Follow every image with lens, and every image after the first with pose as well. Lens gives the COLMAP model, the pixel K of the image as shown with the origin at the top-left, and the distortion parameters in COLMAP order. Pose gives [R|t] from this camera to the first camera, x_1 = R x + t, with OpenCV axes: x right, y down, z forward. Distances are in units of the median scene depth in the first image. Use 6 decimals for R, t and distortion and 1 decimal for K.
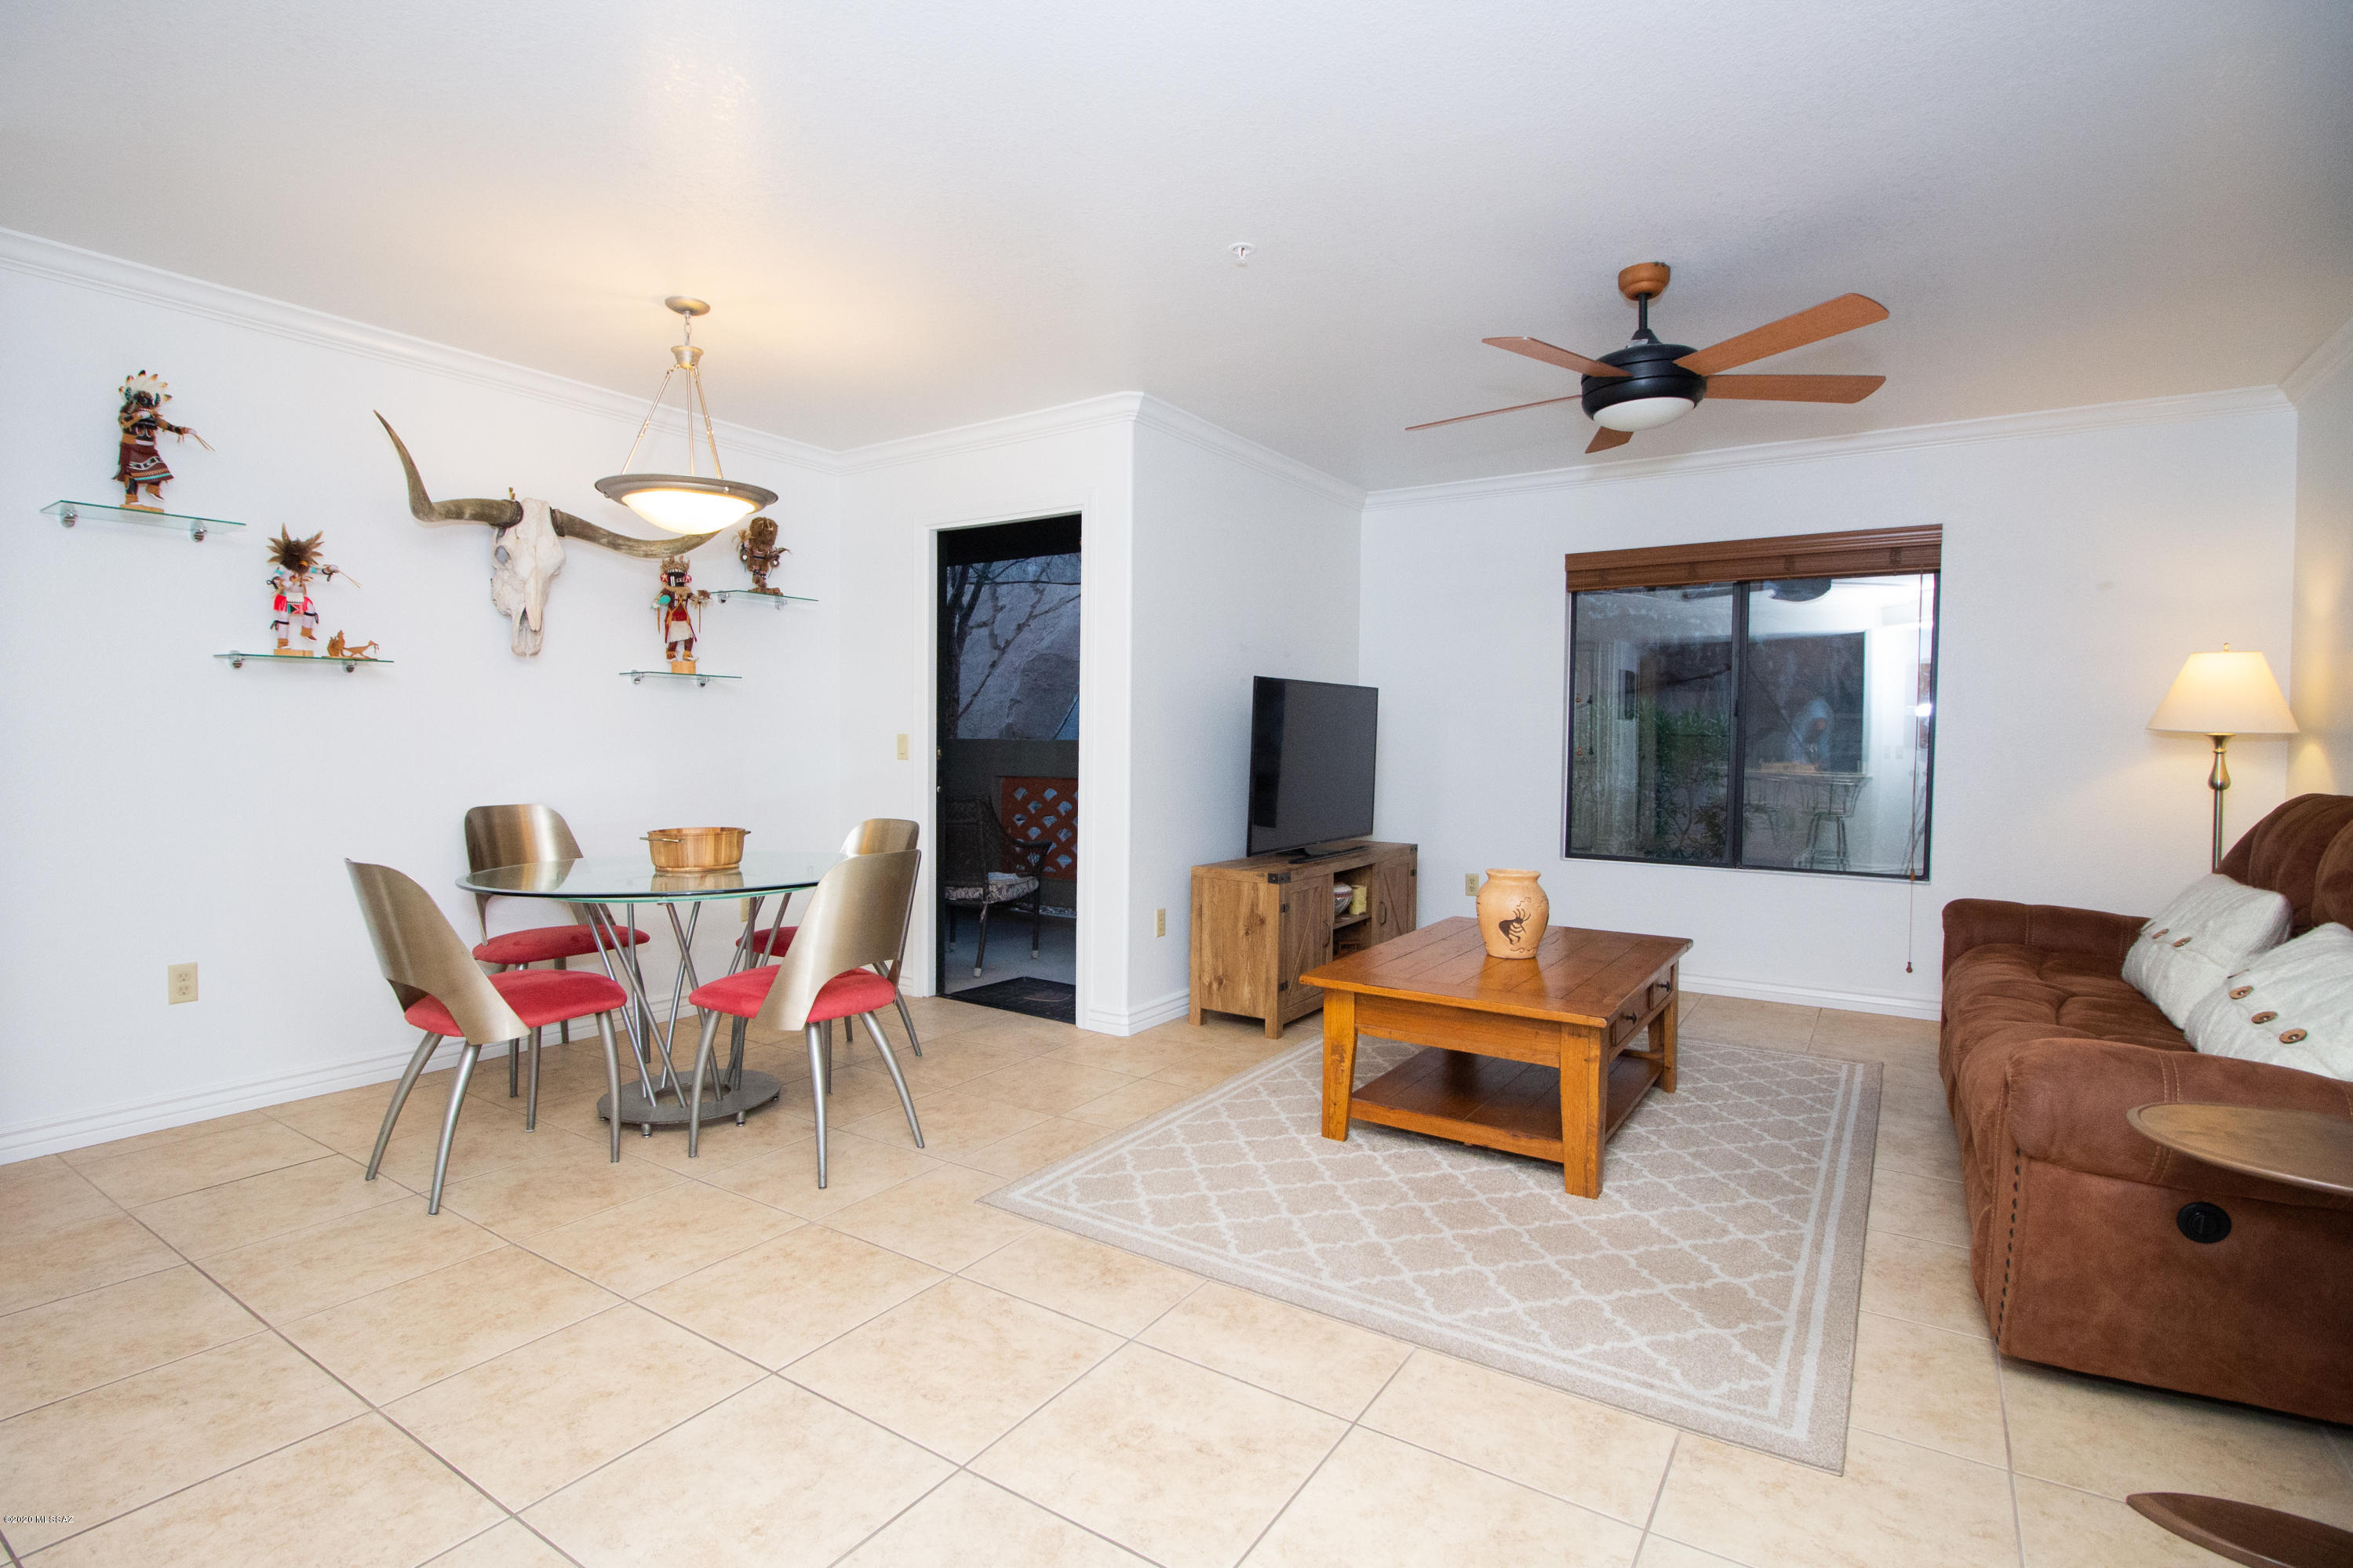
lens RADIAL K [[1110.7, 0, 1175.1], [0, 1110.7, 779.2], [0, 0, 1]] dist [-0.003872, -0.001362]
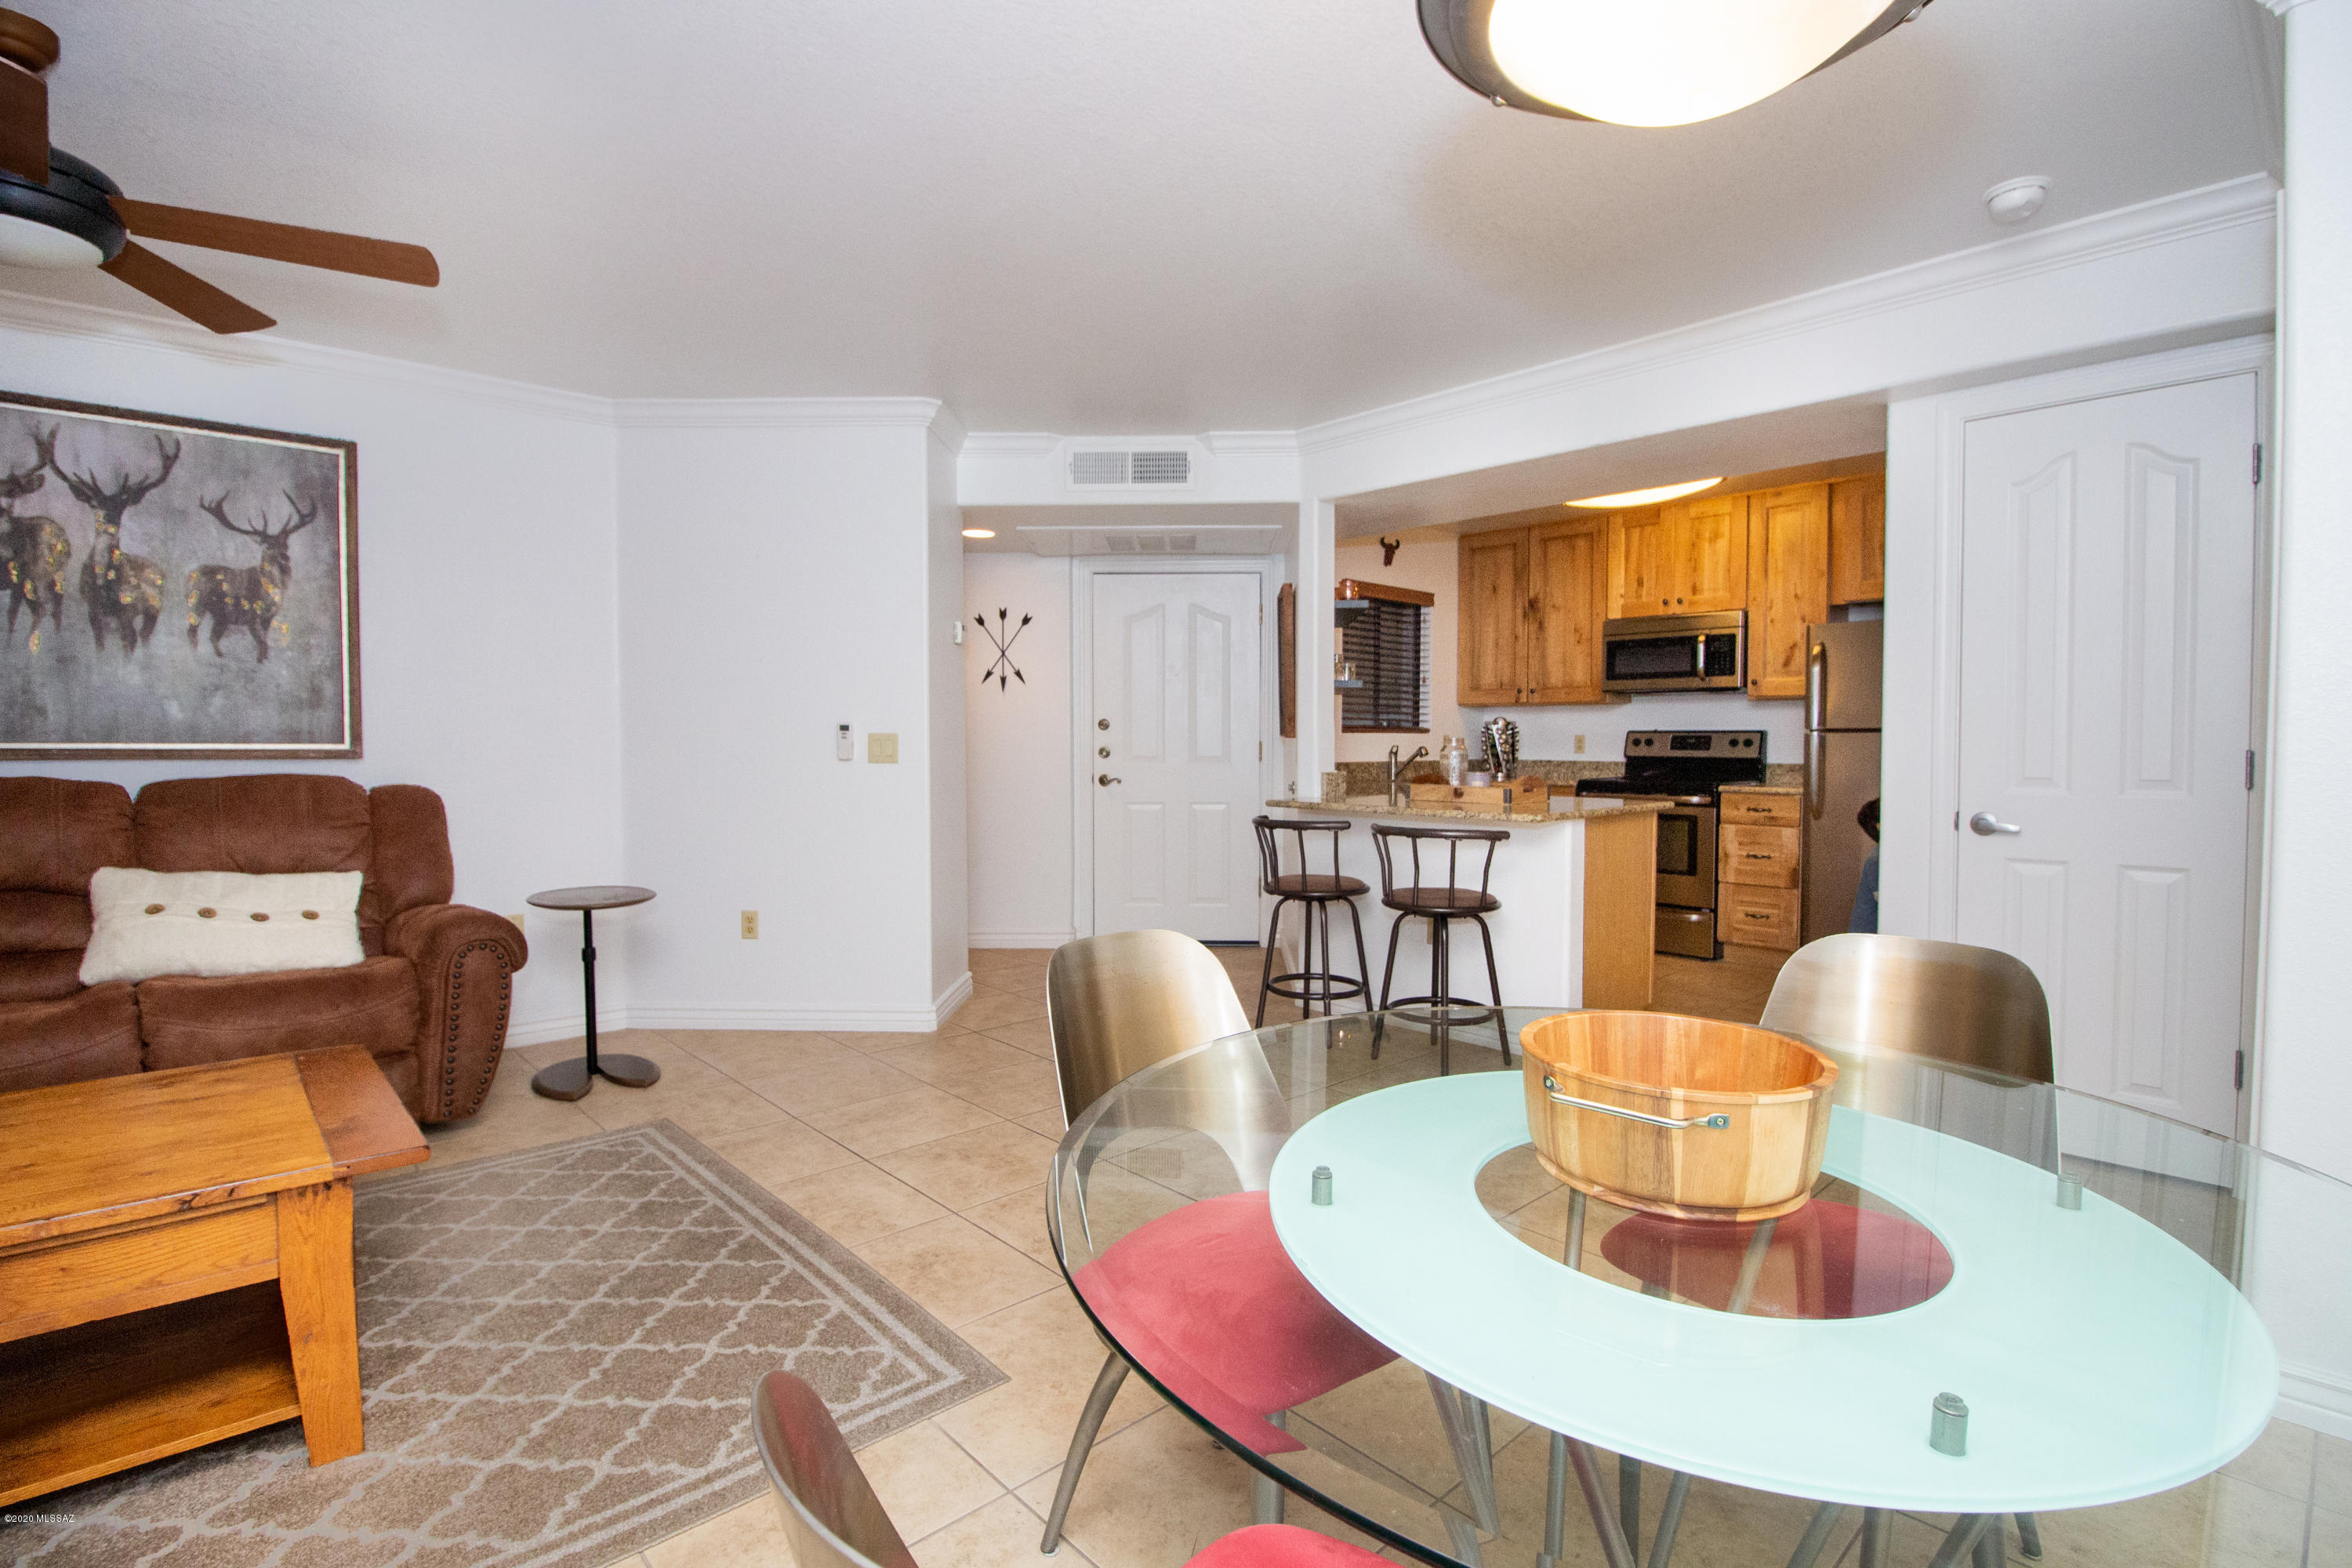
lens RADIAL K [[1110.3, 0, 1174.6], [0, 1110.3, 779.2], [0, 0, 1]] dist [-0.003872, -0.001362]
pose [[-0.975599, -0.011963, 0.219235, -0.392072], [0.004597, 0.997183, 0.074871, -0.060188], [-0.219513, 0.074052, -0.972795, 1.498347]]
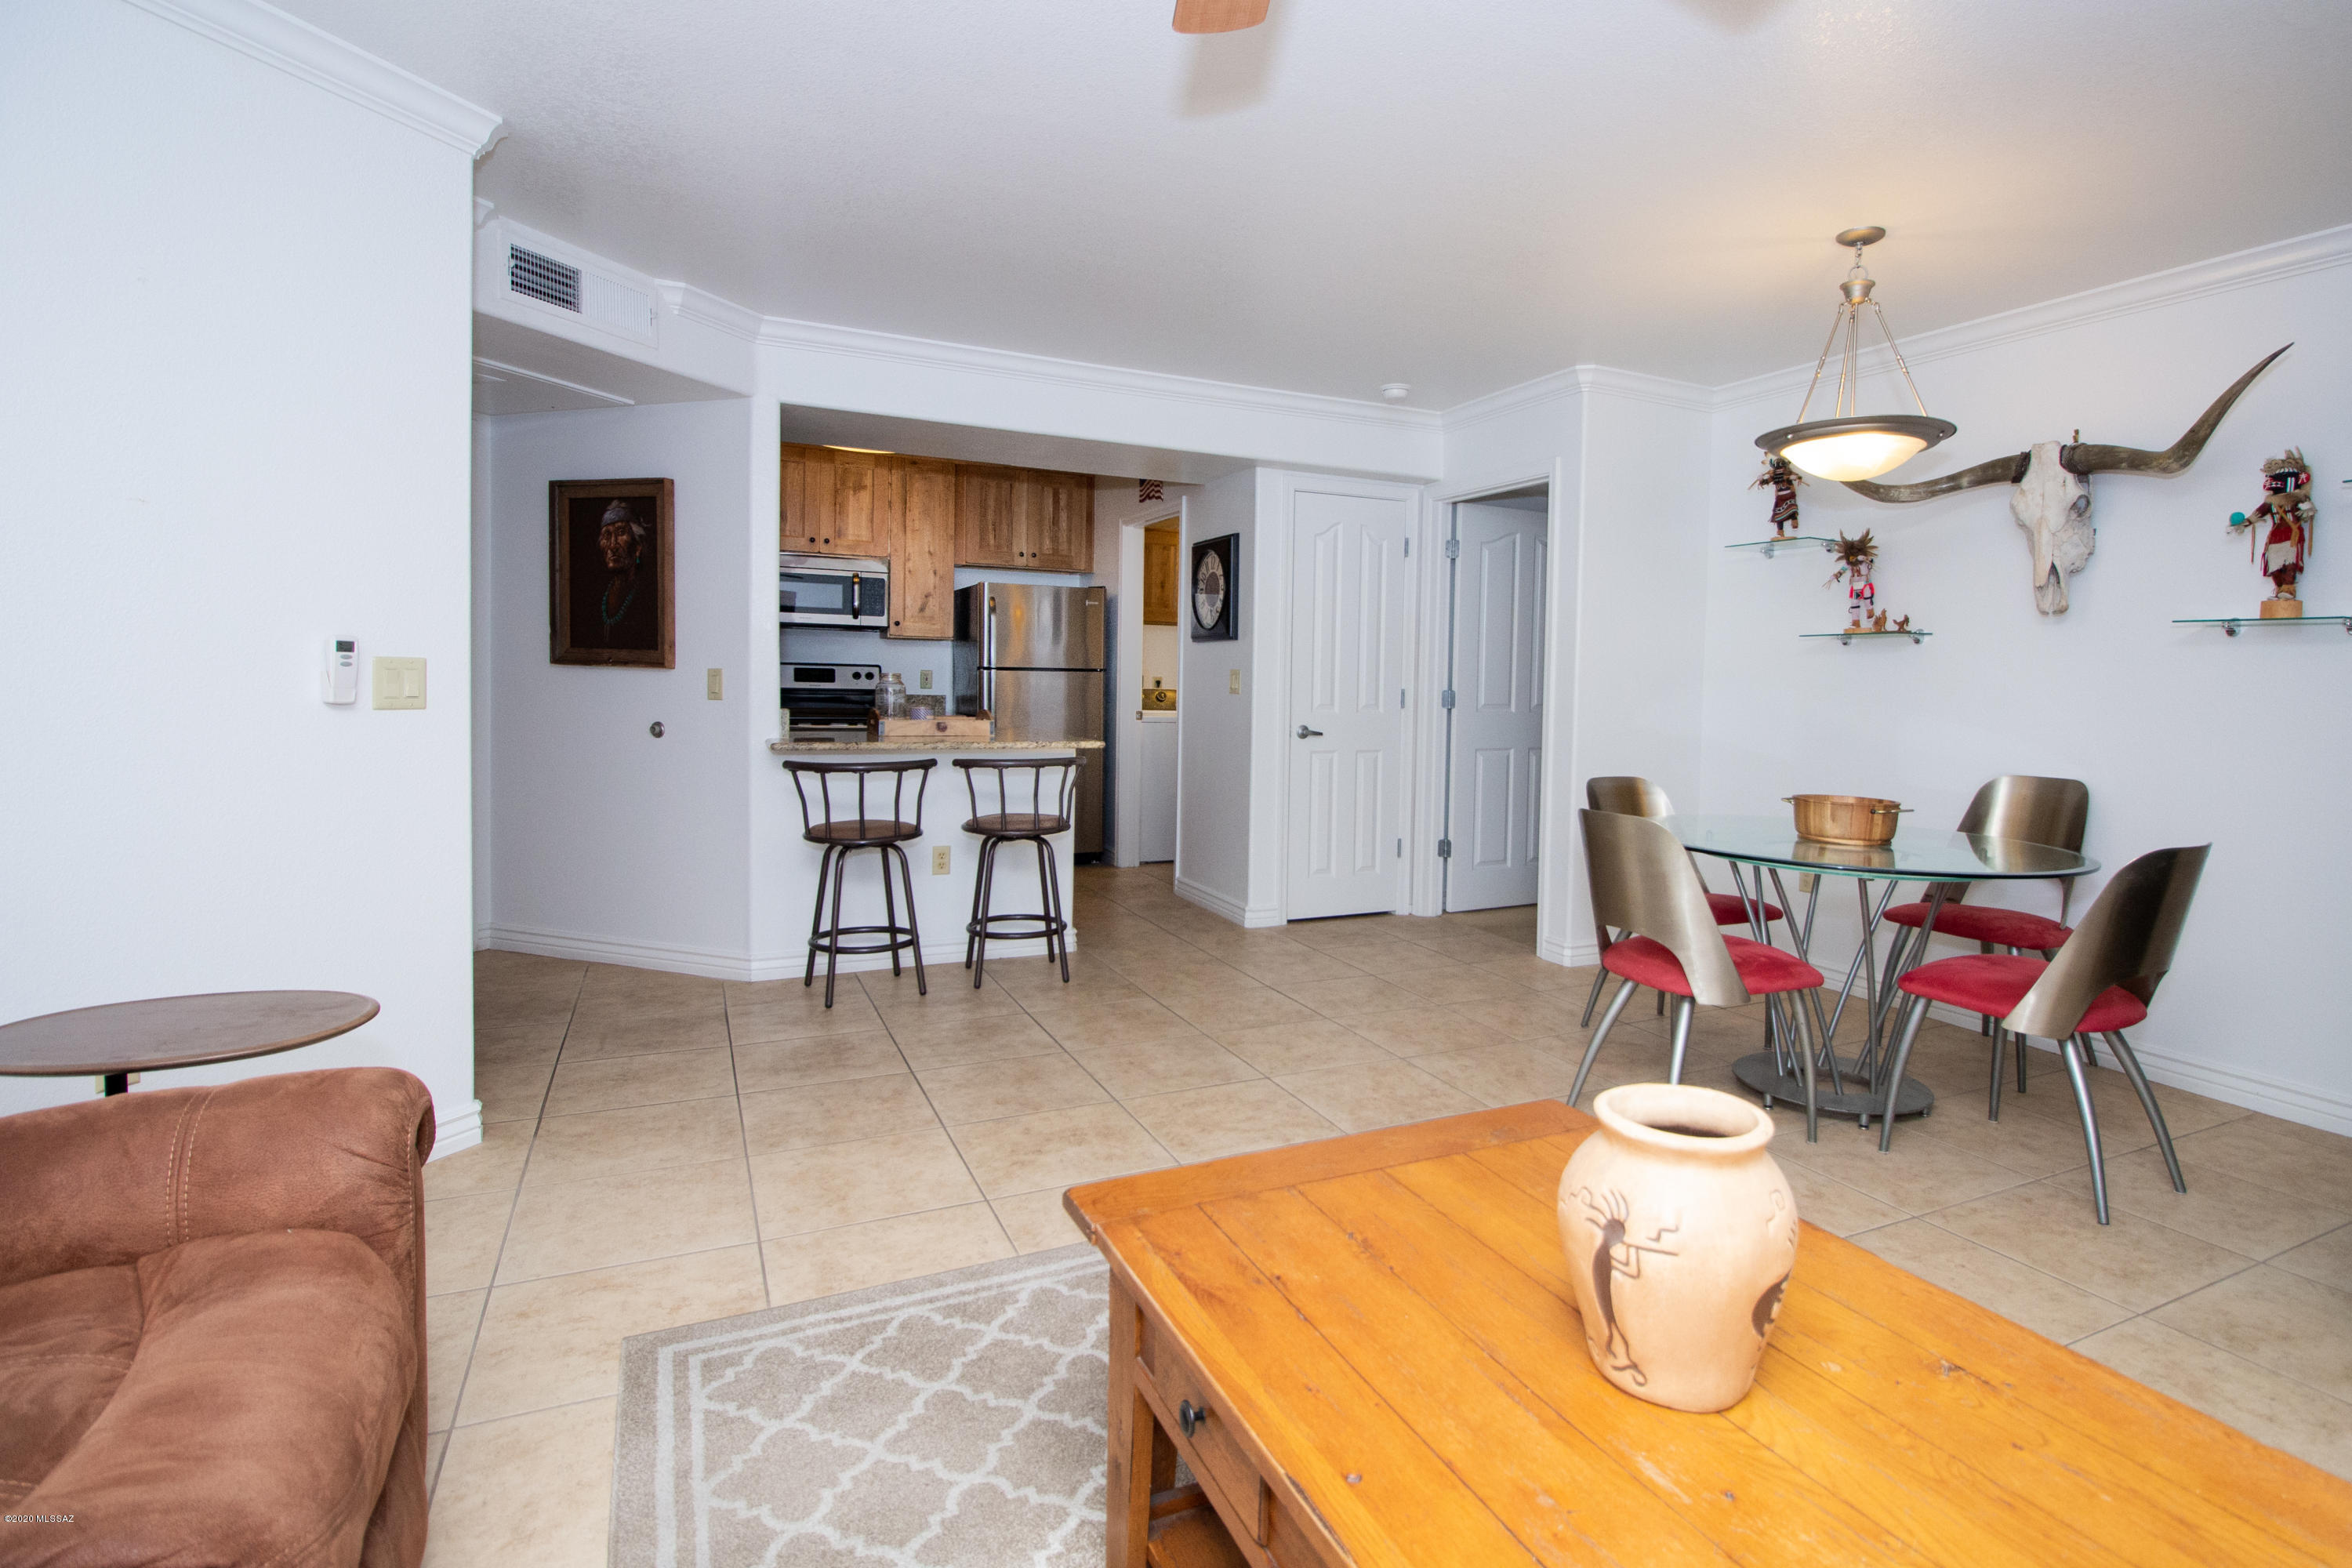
lens RADIAL K [[1166.7, 0, 1268.3], [0, 1166.7, 713.3], [0, 0, 1]] dist [0.000067, 0.000026]
pose [[-0.488801, 0.013125, -0.872296, 0.733687], [-0.055595, 0.997386, 0.046161, -0.048717], [0.870622, 0.071059, -0.486794, 1.178492]]
